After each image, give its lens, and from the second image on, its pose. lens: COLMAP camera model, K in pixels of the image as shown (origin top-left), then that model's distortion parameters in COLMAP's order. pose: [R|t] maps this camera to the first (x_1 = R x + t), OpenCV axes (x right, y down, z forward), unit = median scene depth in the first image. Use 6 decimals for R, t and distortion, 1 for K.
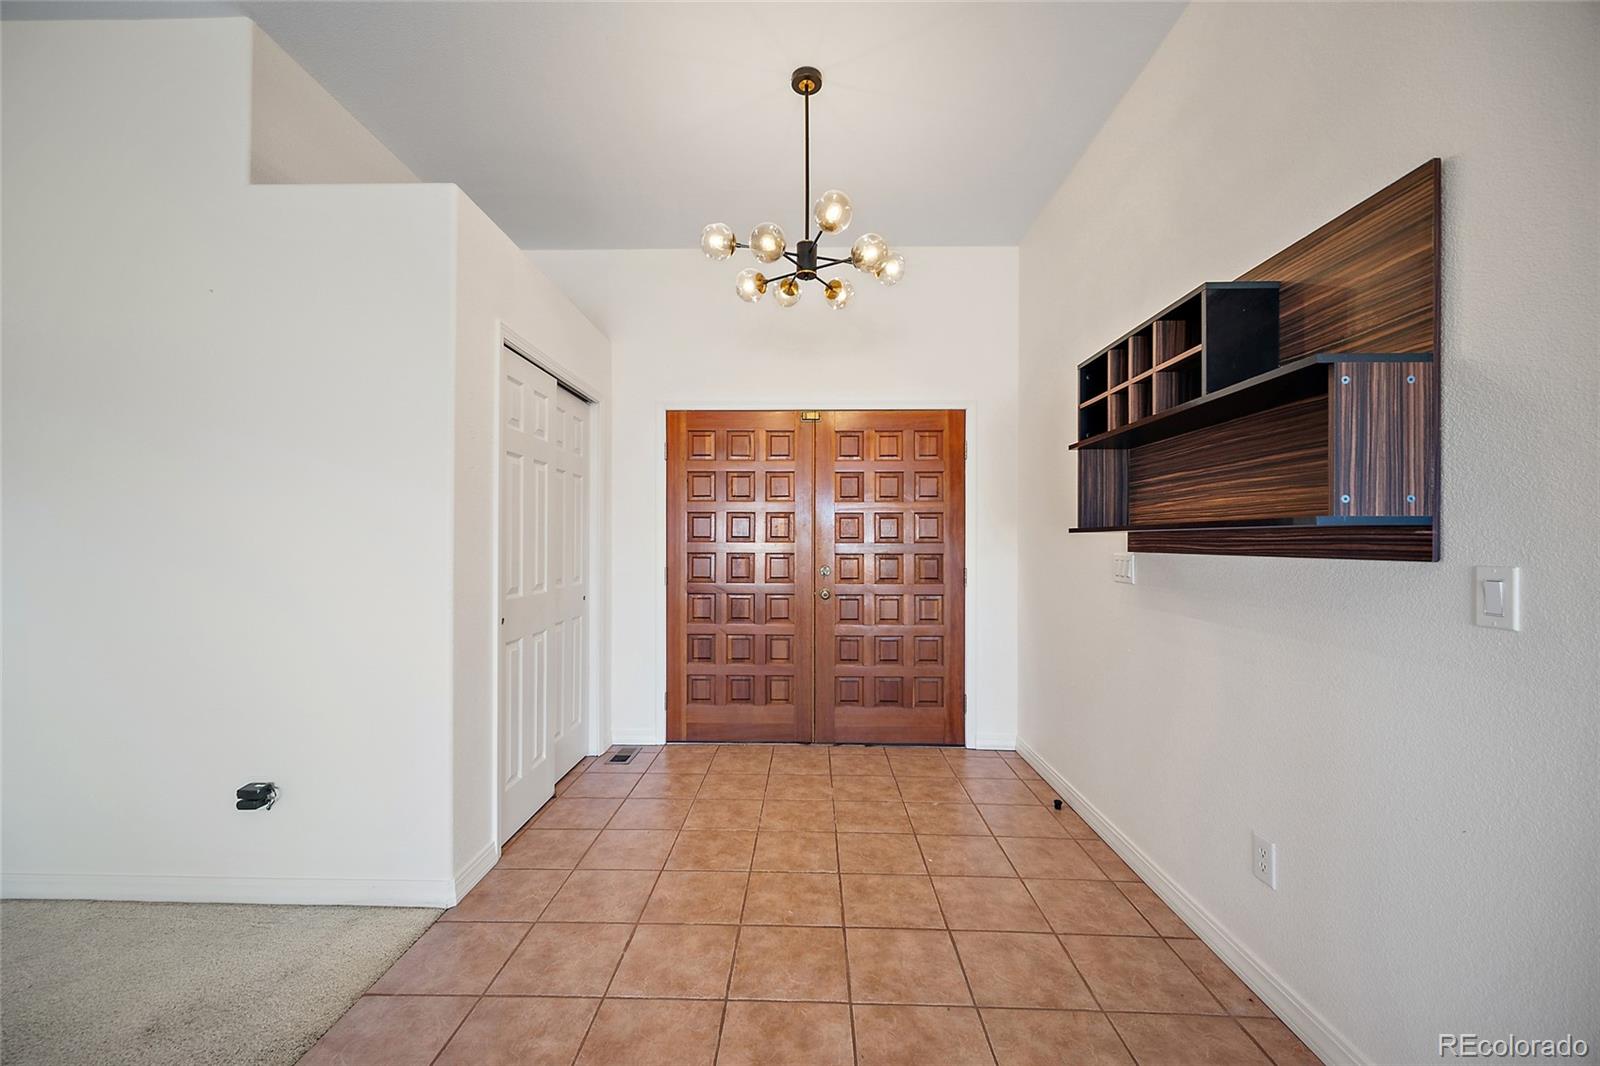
lens RADIAL K [[625.3, 0, 795.0], [0, 625.3, 540.9], [0, 0, 1]] dist [0.000989, 0.000030]
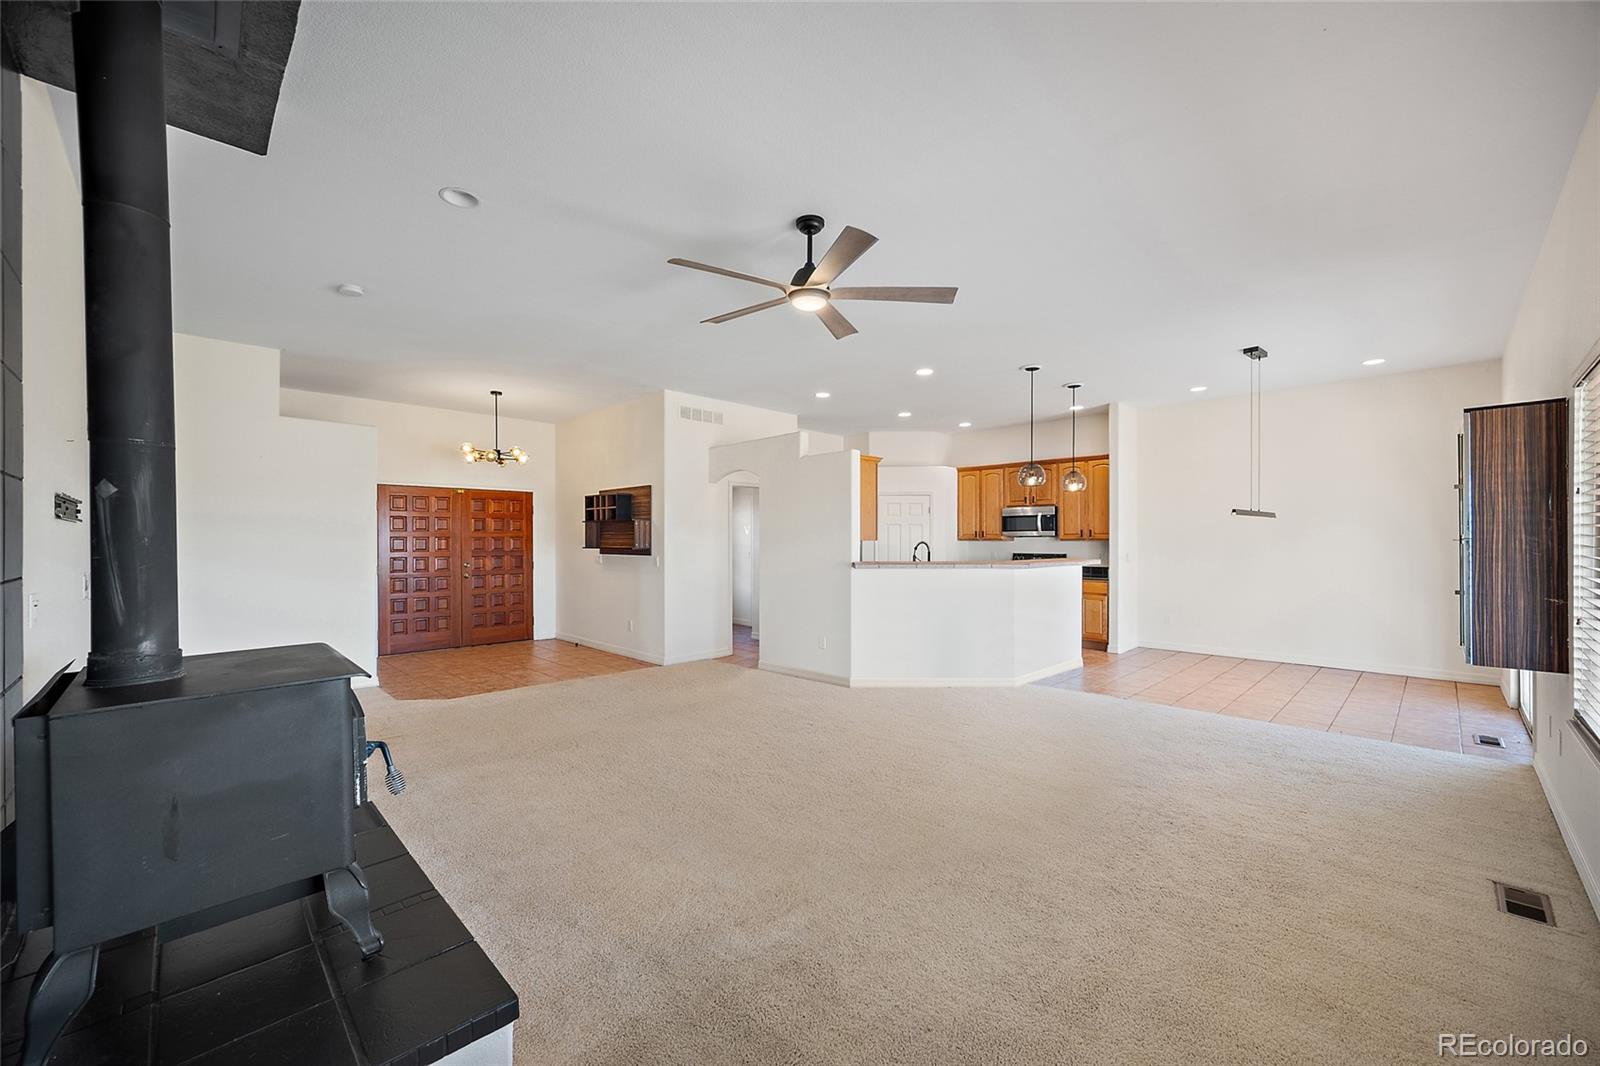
lens RADIAL K [[625.3, 0, 795.0], [0, 625.3, 540.9], [0, 0, 1]] dist [0.000989, 0.000030]
pose [[0.696957, -0.005981, 0.717088, -0.701044], [0.002363, 0.999979, 0.006045, -0.043781], [-0.717109, -0.002519, 0.696956, -1.281787]]
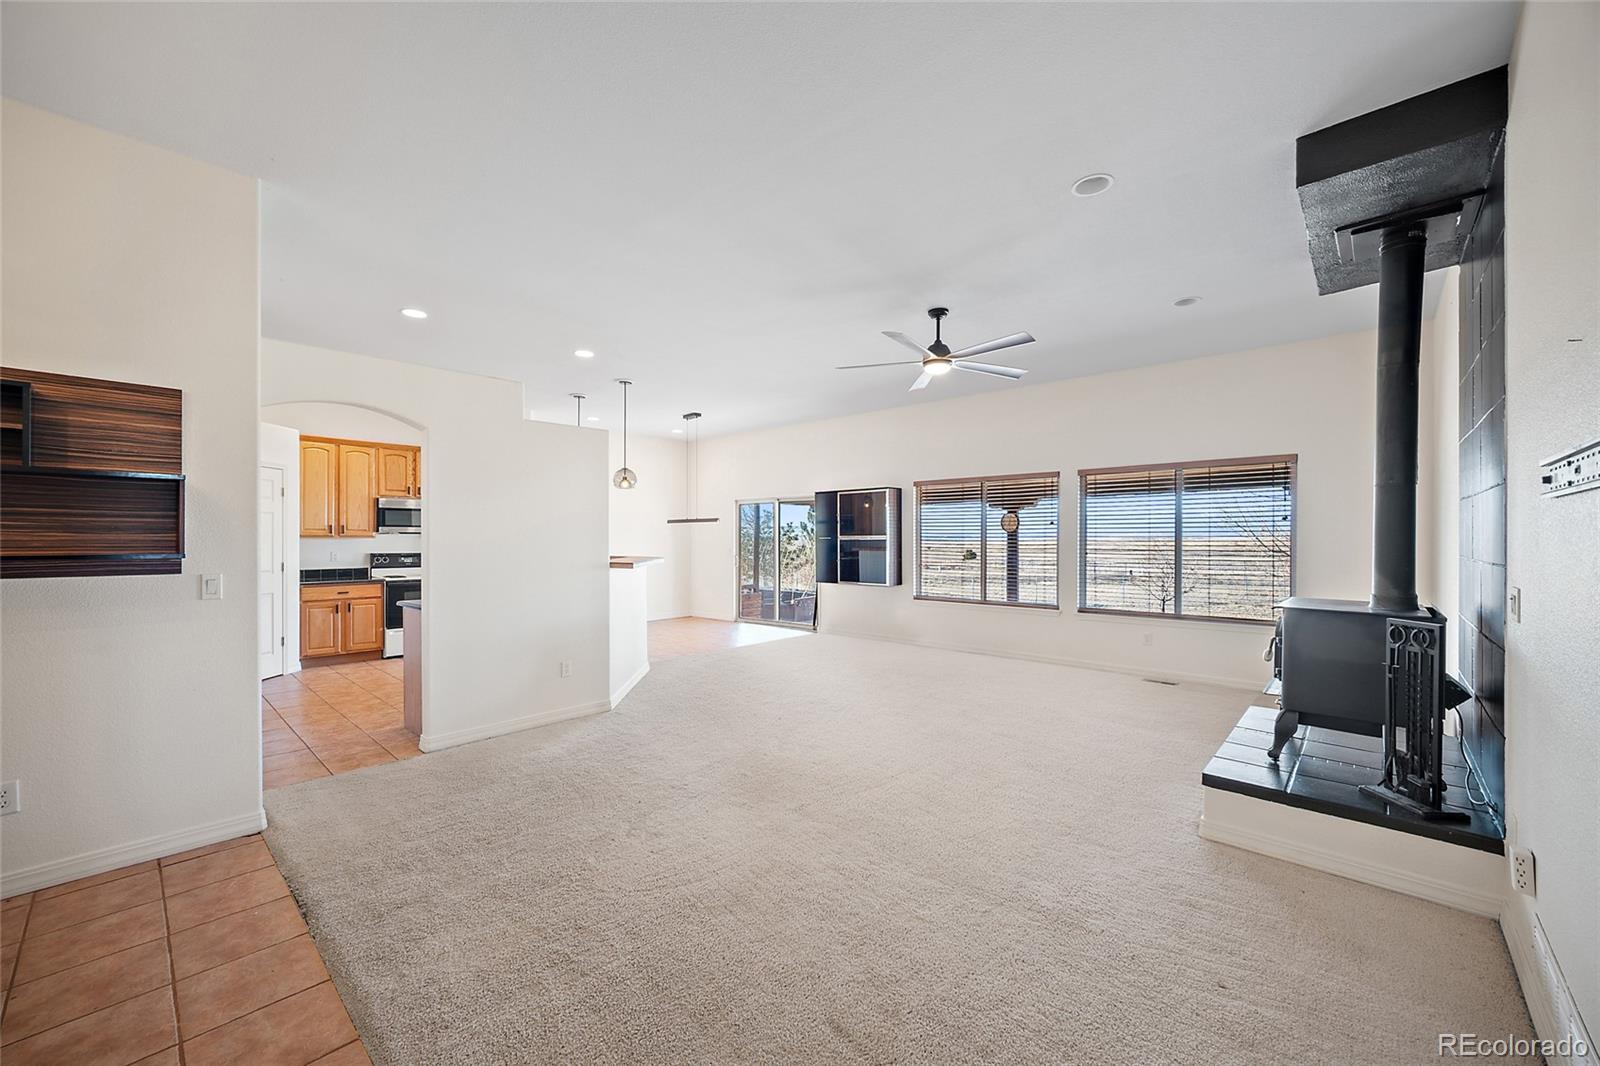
lens RADIAL K [[625.3, 0, 795.0], [0, 625.3, 540.9], [0, 0, 1]] dist [0.000989, 0.000030]
pose [[-0.751163, -0.006831, 0.660082, -0.670511], [-0.005290, 0.999977, 0.004329, -0.033508], [-0.660096, -0.000240, -0.751181, 0.402403]]
